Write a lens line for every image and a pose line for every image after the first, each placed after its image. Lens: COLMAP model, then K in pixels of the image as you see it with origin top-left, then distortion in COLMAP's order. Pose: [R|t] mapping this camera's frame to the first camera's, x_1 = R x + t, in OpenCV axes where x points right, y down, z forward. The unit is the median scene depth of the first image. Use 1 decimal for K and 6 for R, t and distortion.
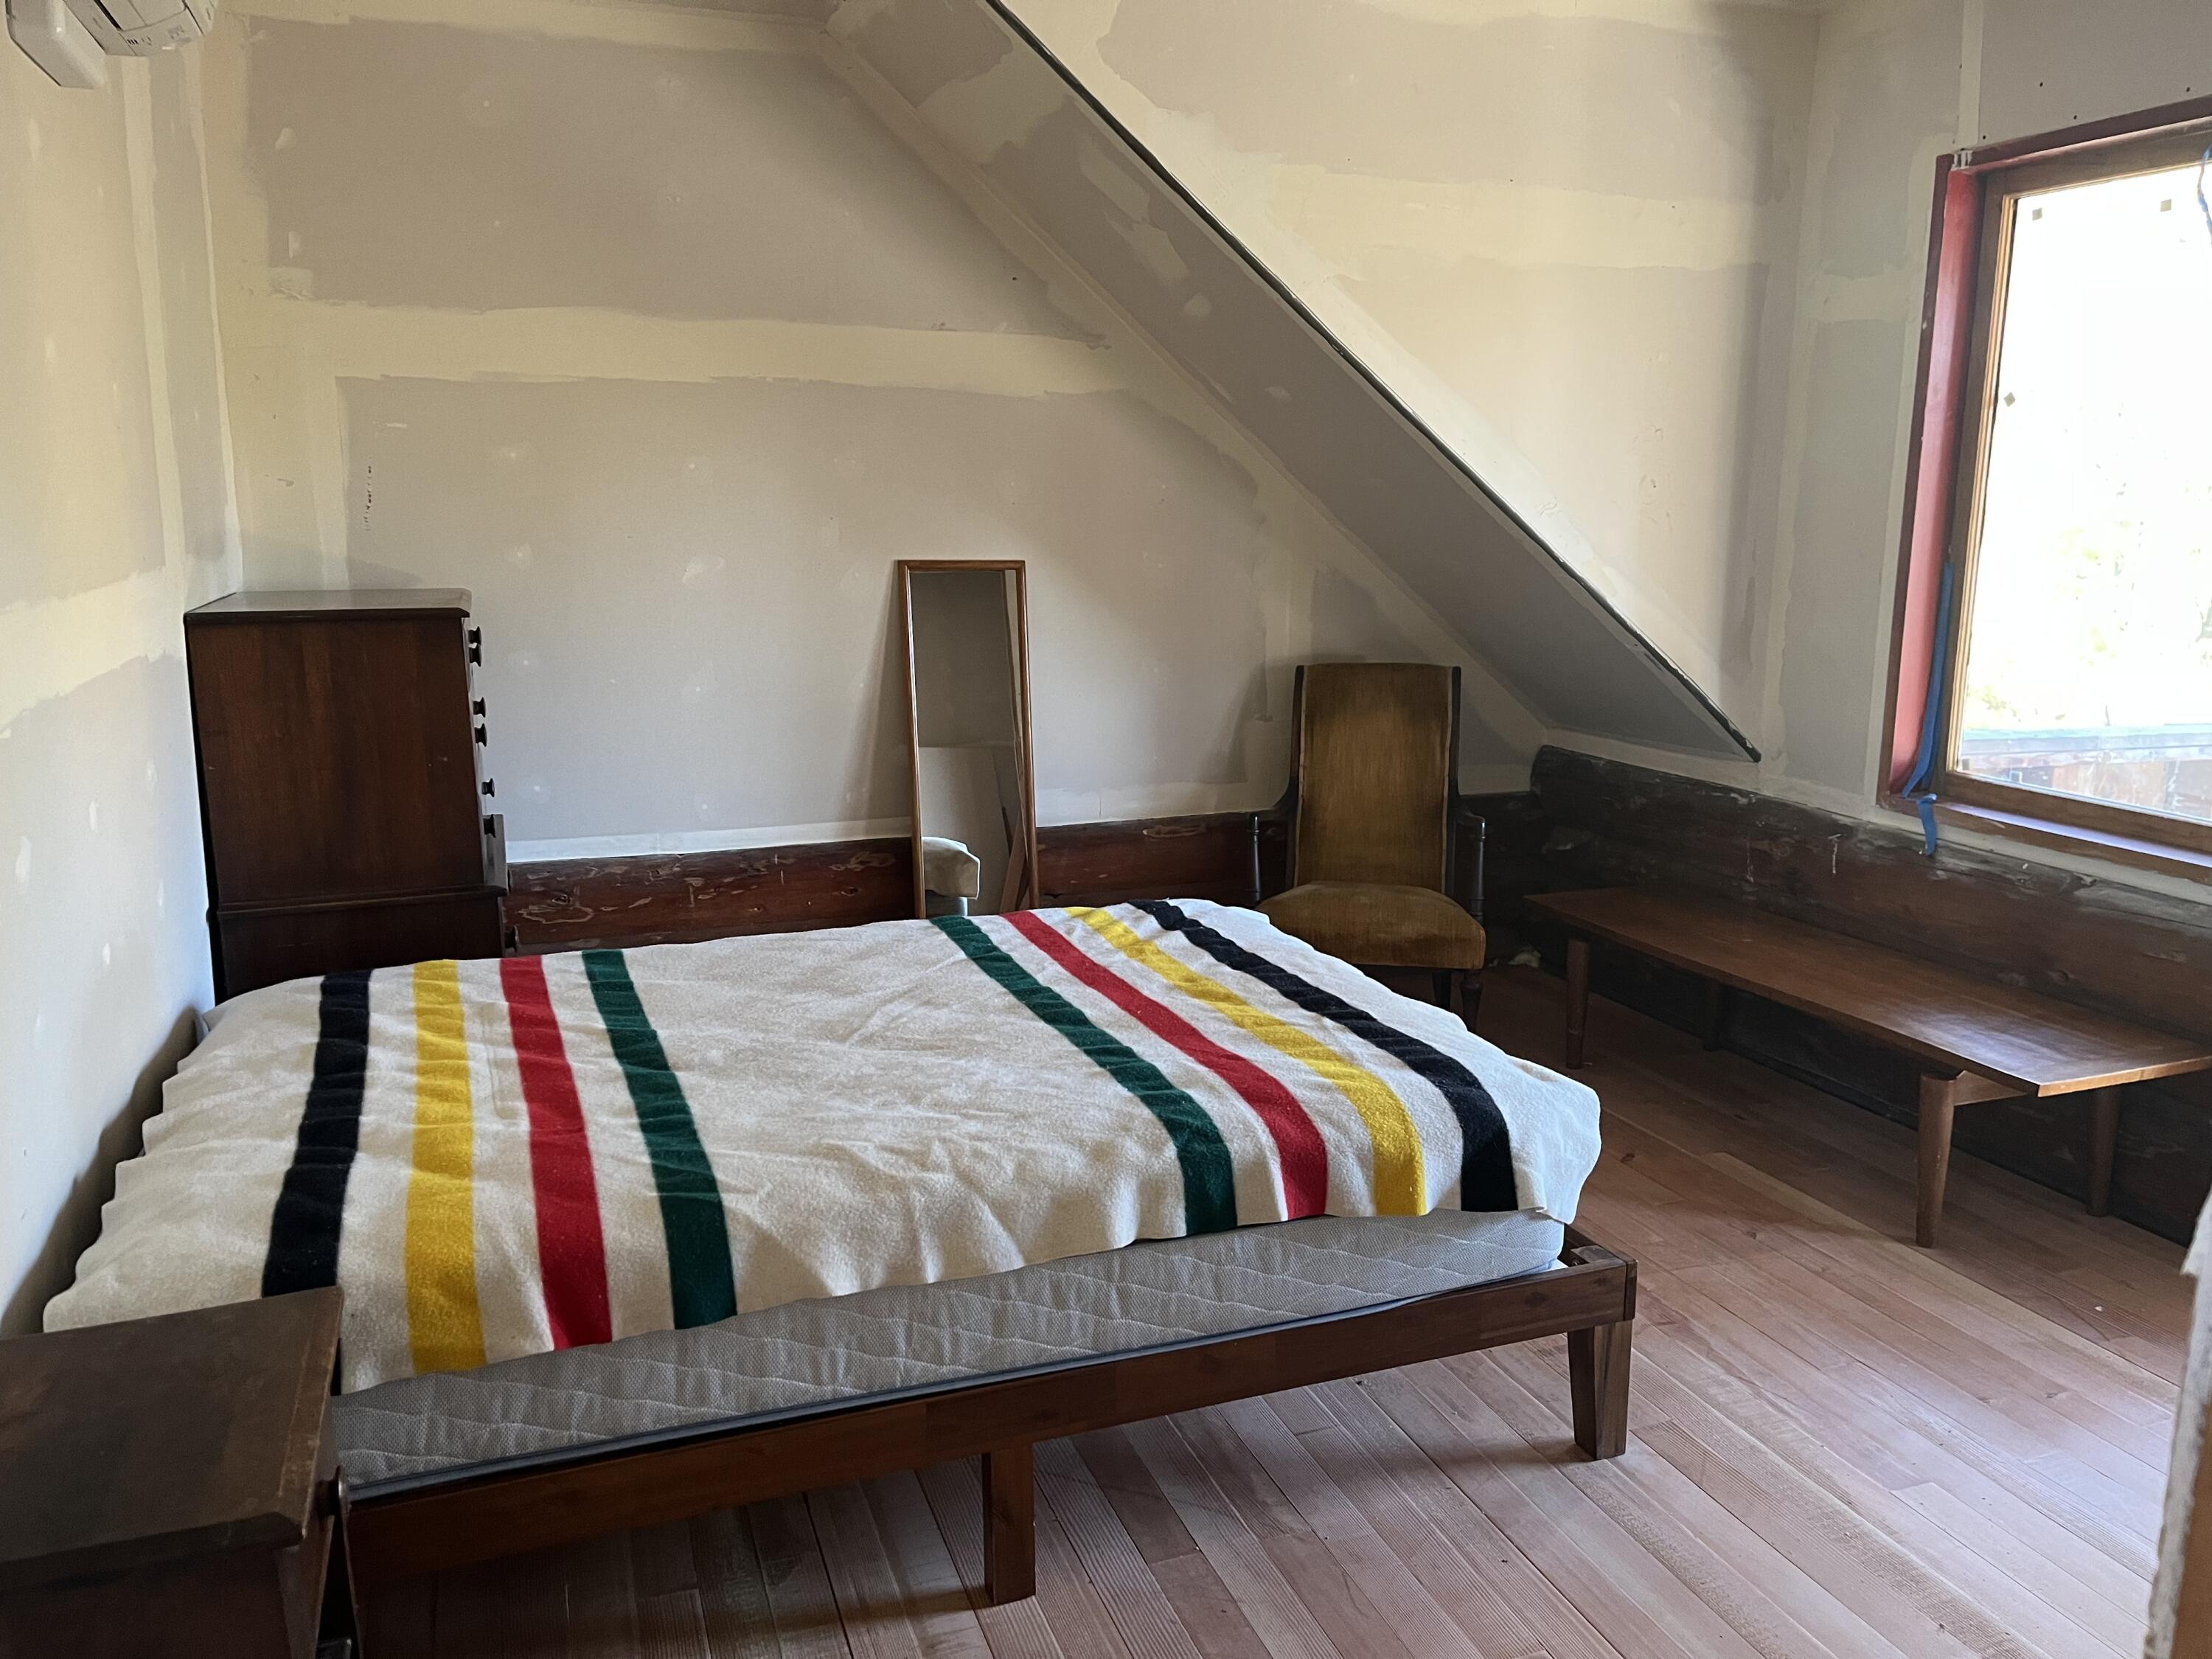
lens RADIAL K [[1664.2, 0, 1112.2], [0, 1664.2, 834.3], [0, 0, 1]] dist [0.072453, -0.098769]
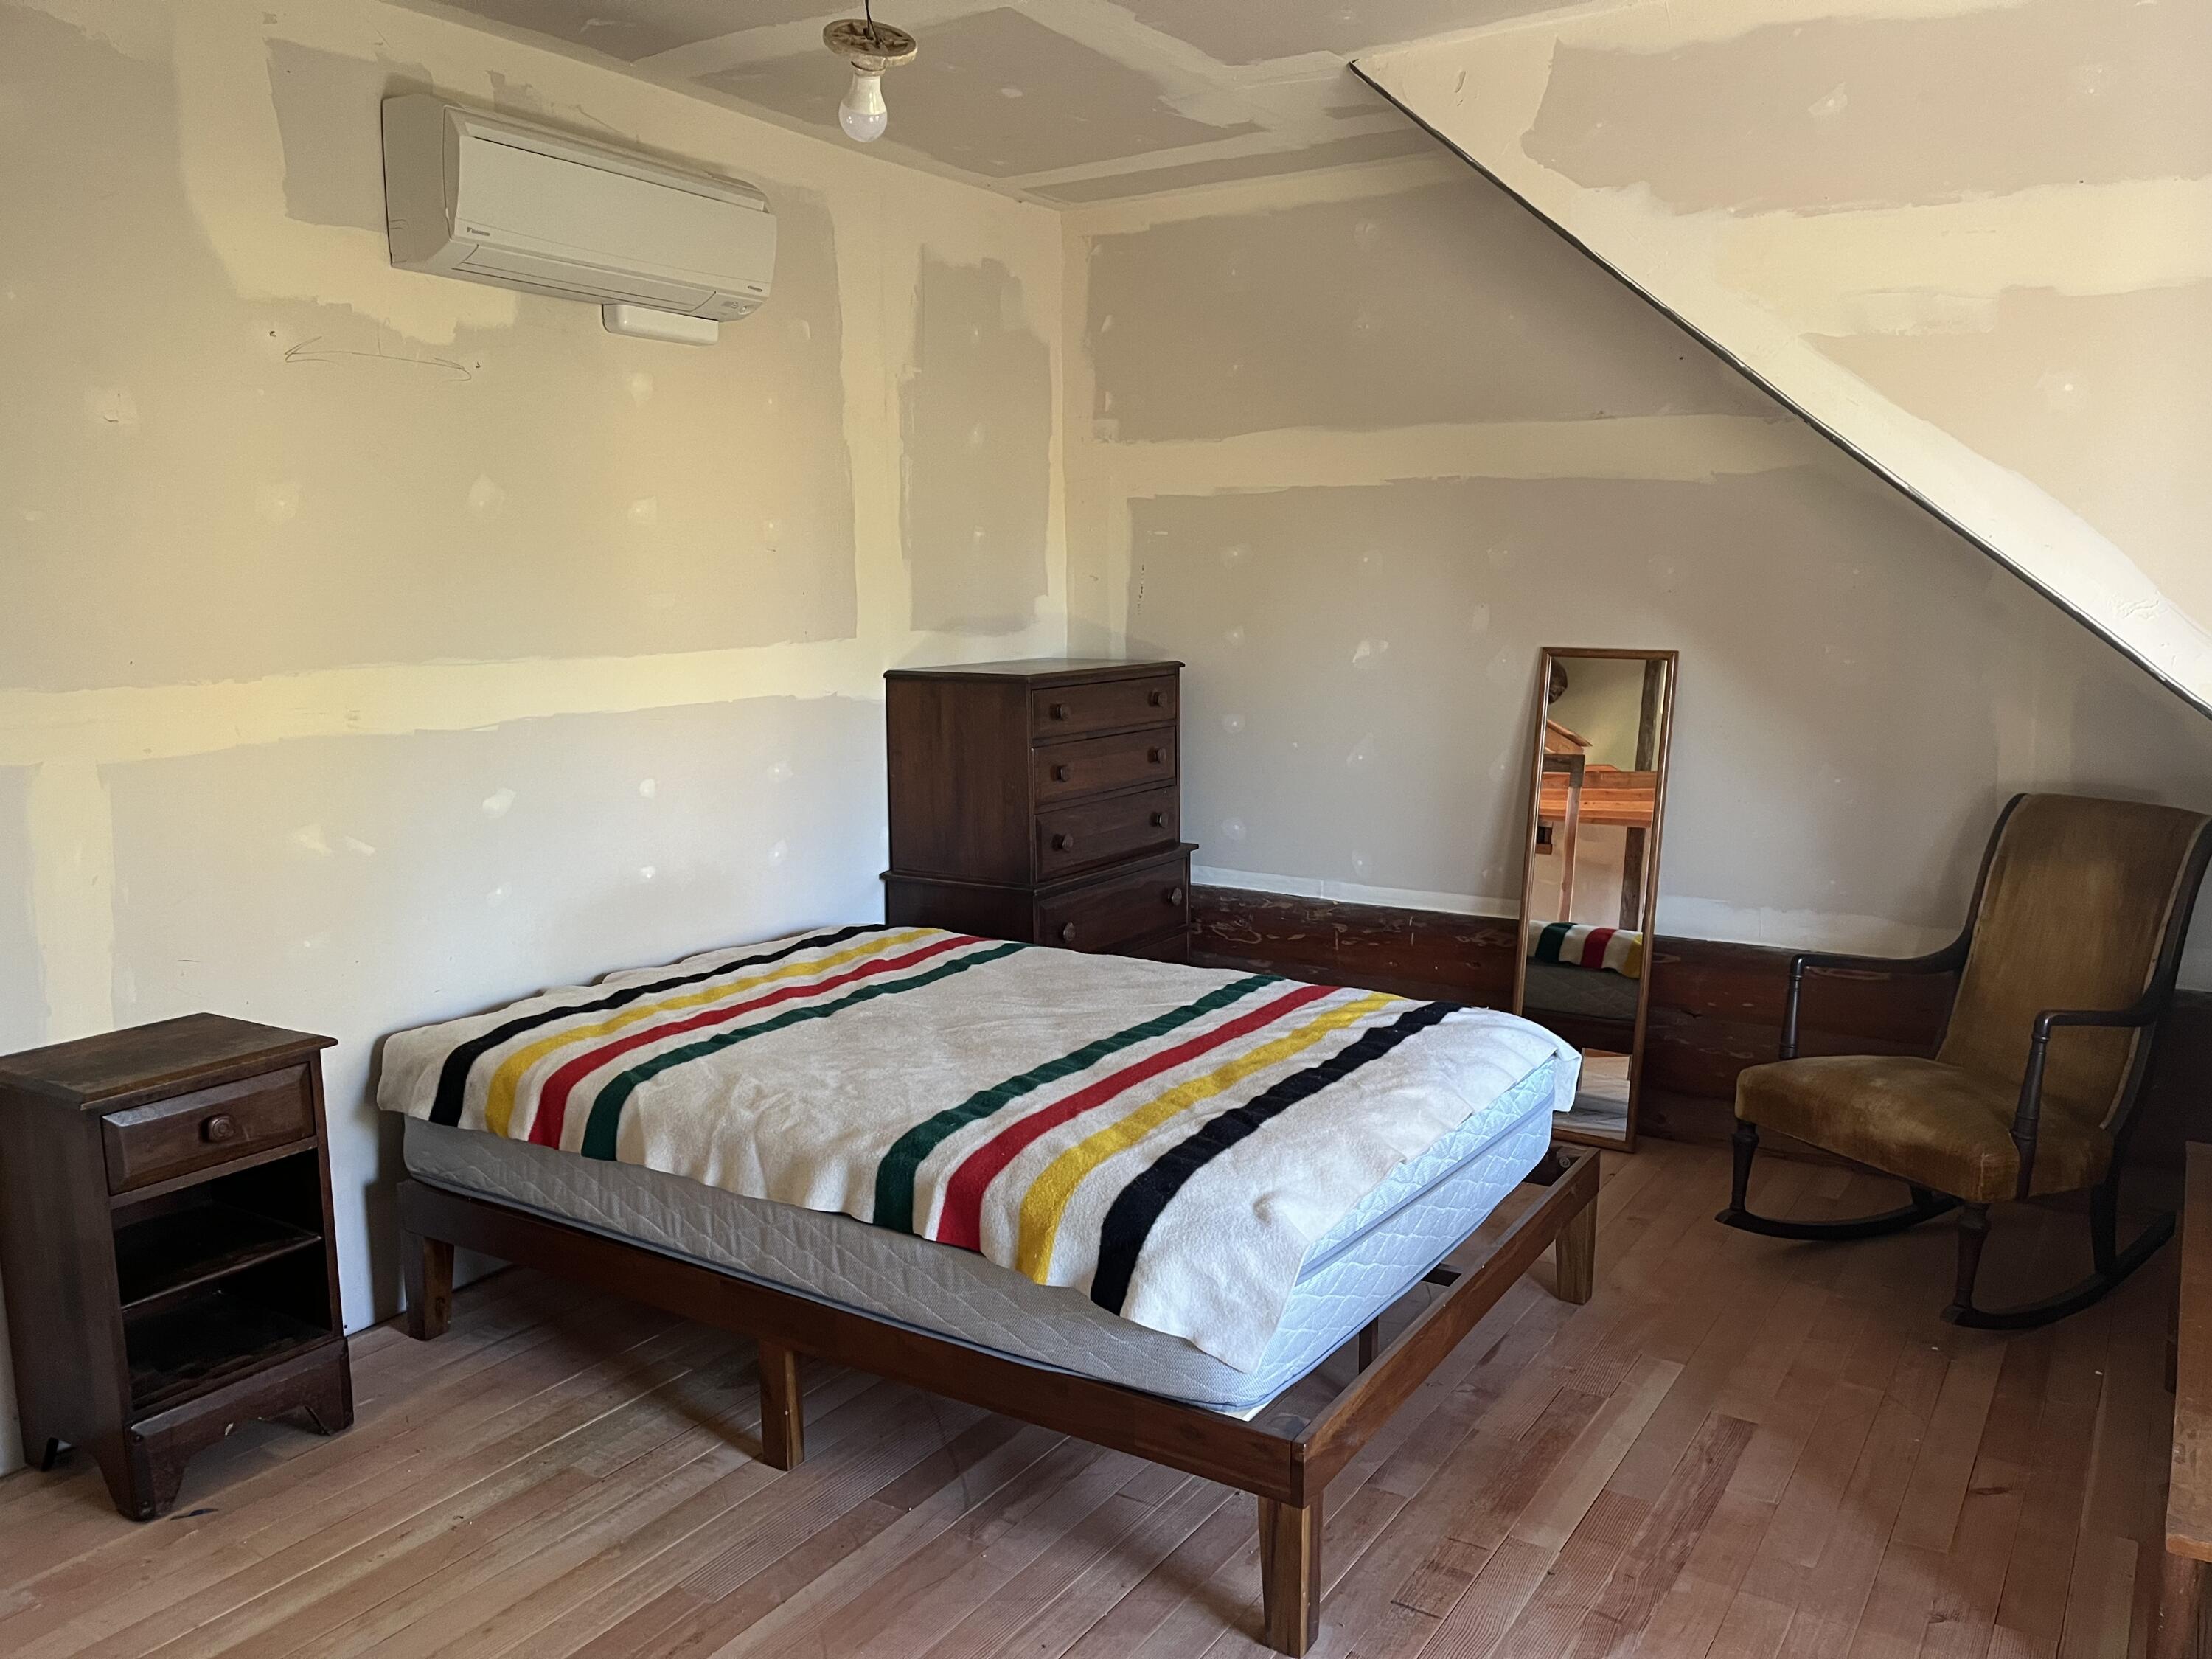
lens RADIAL K [[1664.2, 0, 1125.0], [0, 1664.2, 835.0], [0, 0, 1]] dist [0.072453, -0.098769]
pose [[0.610630, 0.120302, -0.782725, 0.786948], [-0.149713, 0.988107, 0.035073, -0.075216], [0.777635, 0.095768, 0.621379, 0.282570]]
